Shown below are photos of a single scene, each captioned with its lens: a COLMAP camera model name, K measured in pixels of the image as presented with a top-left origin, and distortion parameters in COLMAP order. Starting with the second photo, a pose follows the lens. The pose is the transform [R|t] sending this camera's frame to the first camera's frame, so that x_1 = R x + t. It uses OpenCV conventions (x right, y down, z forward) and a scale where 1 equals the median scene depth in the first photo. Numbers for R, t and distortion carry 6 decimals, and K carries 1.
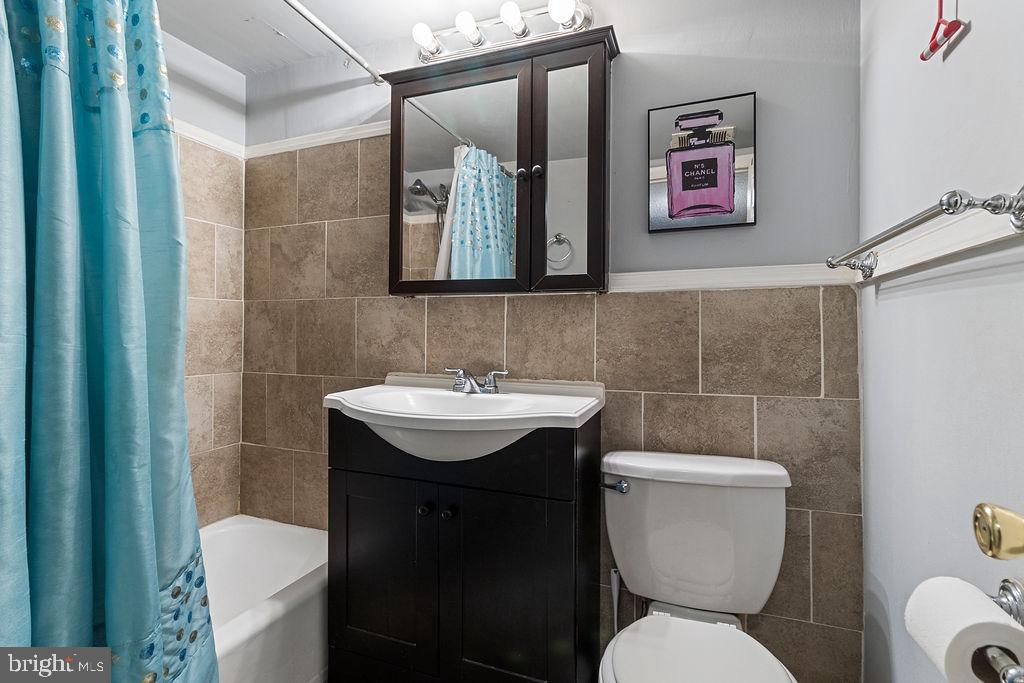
lens RADIAL K [[477.4, 0, 510.7], [0, 477.4, 337.5], [0, 0, 1]] dist [0.000601, -0.000131]
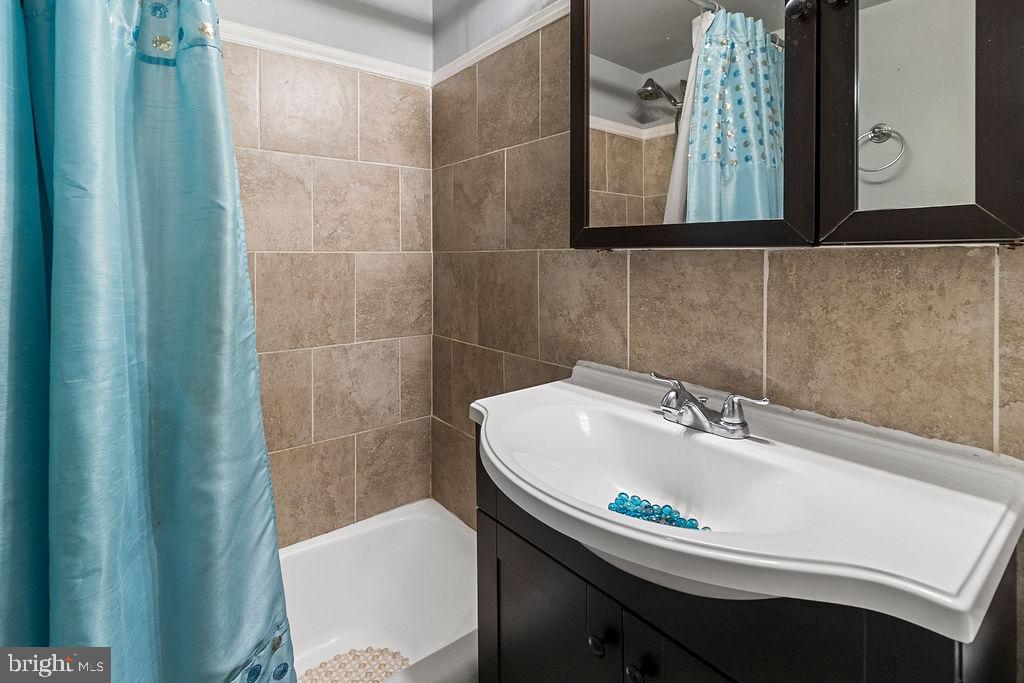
lens RADIAL K [[502.5, 0, 516.9], [0, 502.5, 260.4], [0, 0, 1]] dist [0.003973, 0.000408]
pose [[0.870438, -0.004794, -0.492254, 0.020088], [0.002650, 0.999984, -0.005053, -0.059673], [0.492270, 0.003094, 0.870437, 0.302411]]
